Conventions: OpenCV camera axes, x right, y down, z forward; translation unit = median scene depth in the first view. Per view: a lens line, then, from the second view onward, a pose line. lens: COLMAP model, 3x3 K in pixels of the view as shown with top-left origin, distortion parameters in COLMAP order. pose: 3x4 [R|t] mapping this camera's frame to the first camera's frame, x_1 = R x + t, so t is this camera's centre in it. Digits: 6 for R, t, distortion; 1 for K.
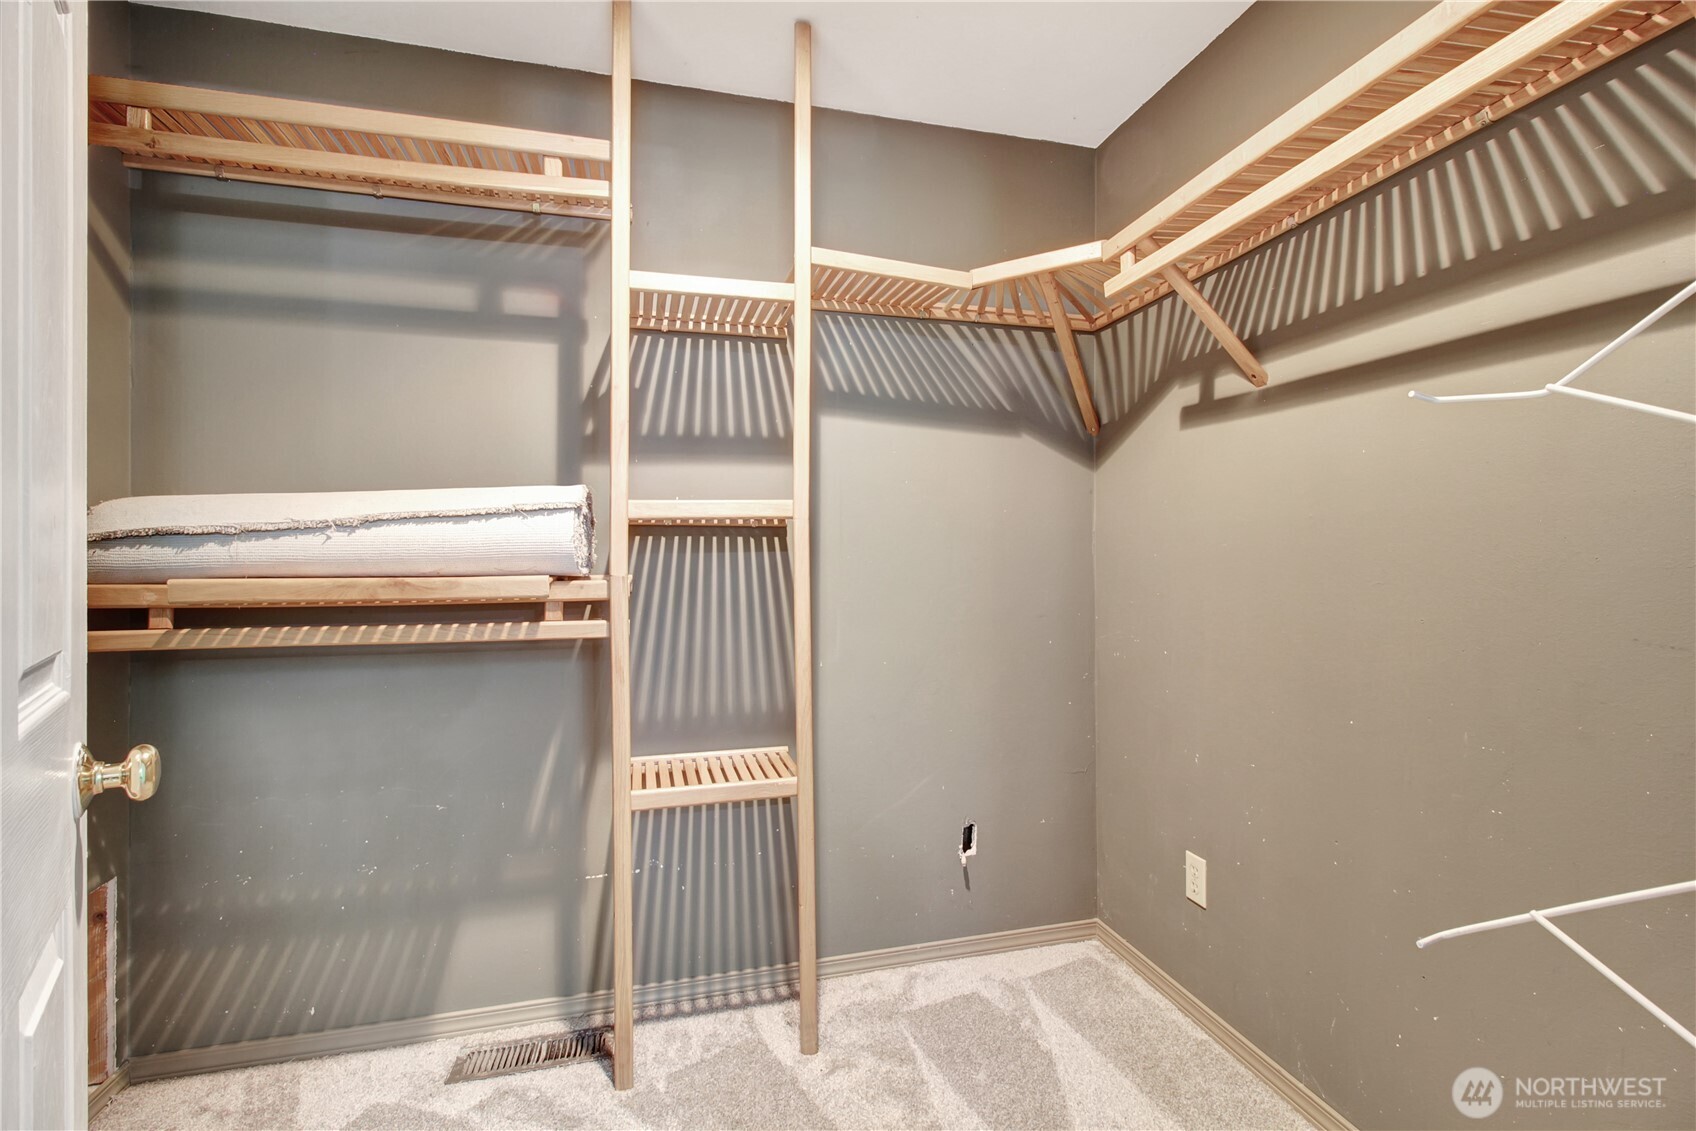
lens RADIAL K [[793.0, 0, 859.9], [0, 793.0, 564.1], [0, 0, 1]] dist [-0.001777, -0.000022]
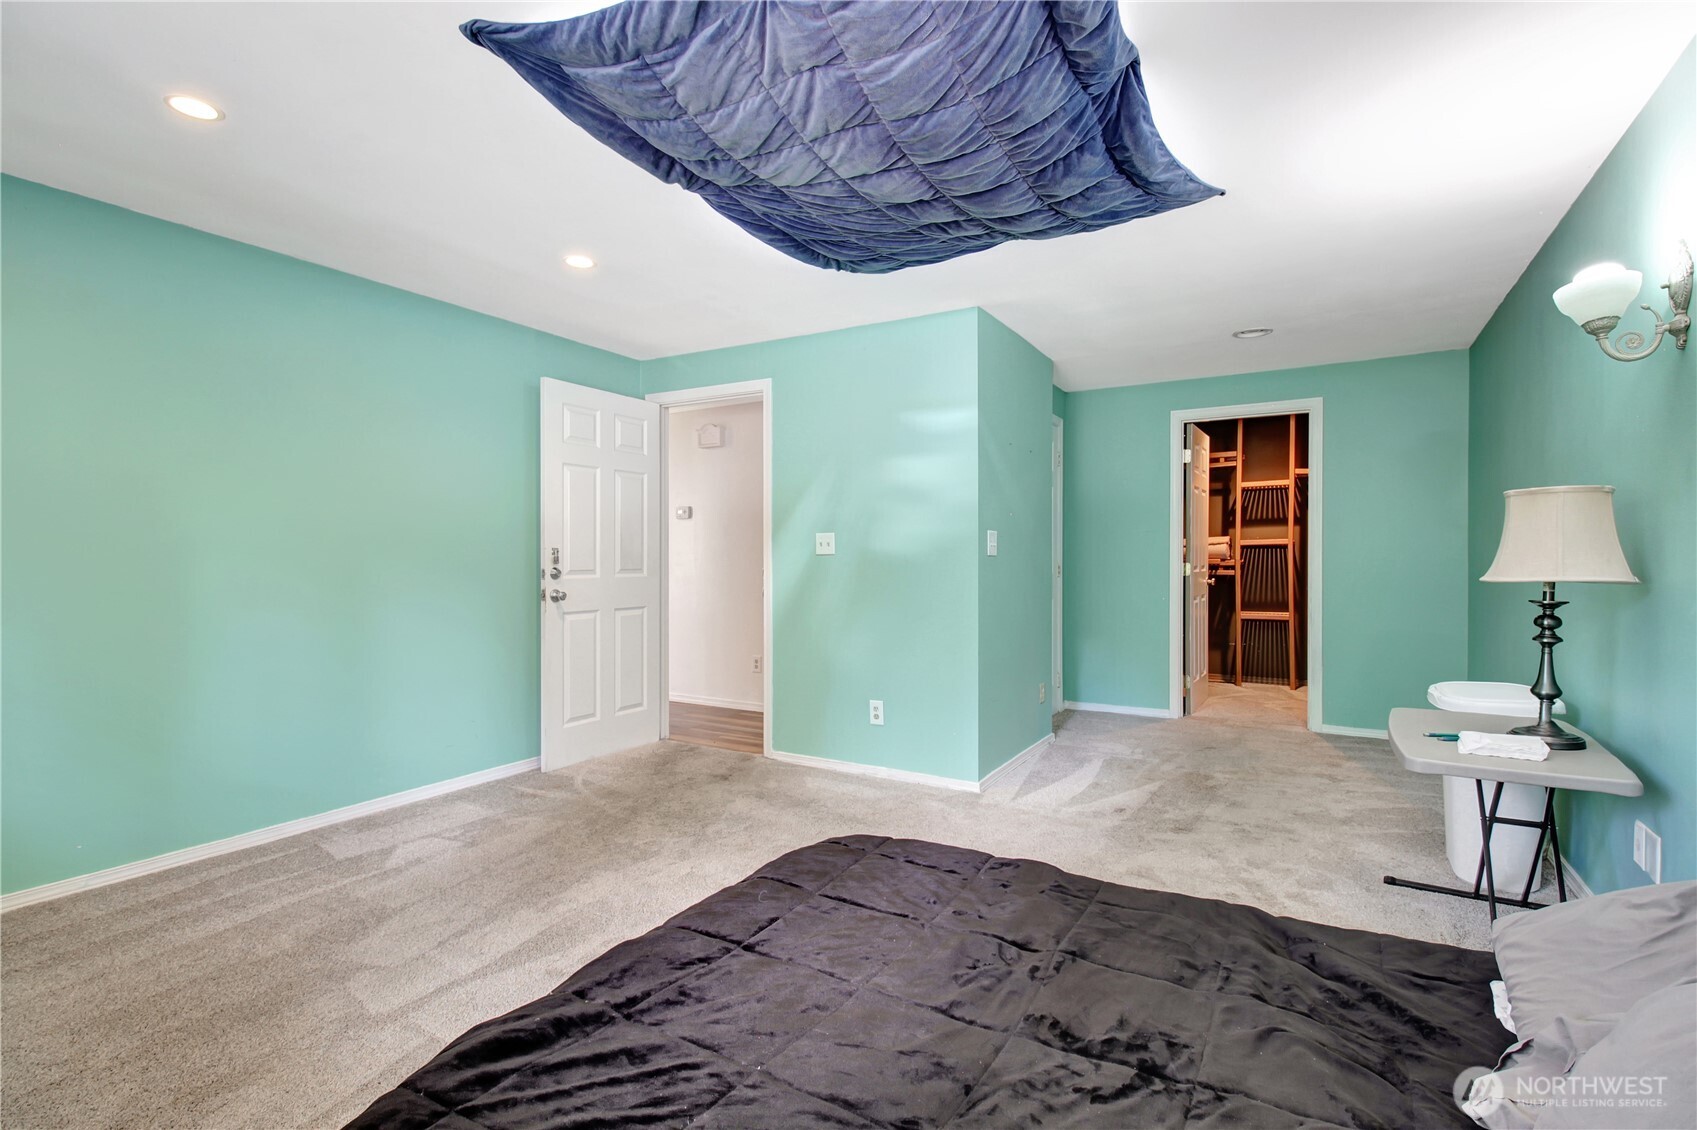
lens RADIAL K [[793.5, 0, 855.4], [0, 793.5, 565.7], [0, 0, 1]] dist [-0.001777, -0.000022]
pose [[0.727179, 0.009374, -0.686384, 1.012645], [-0.003819, 0.999947, 0.009610, 0.016786], [0.686437, -0.004367, 0.727176, -3.151490]]
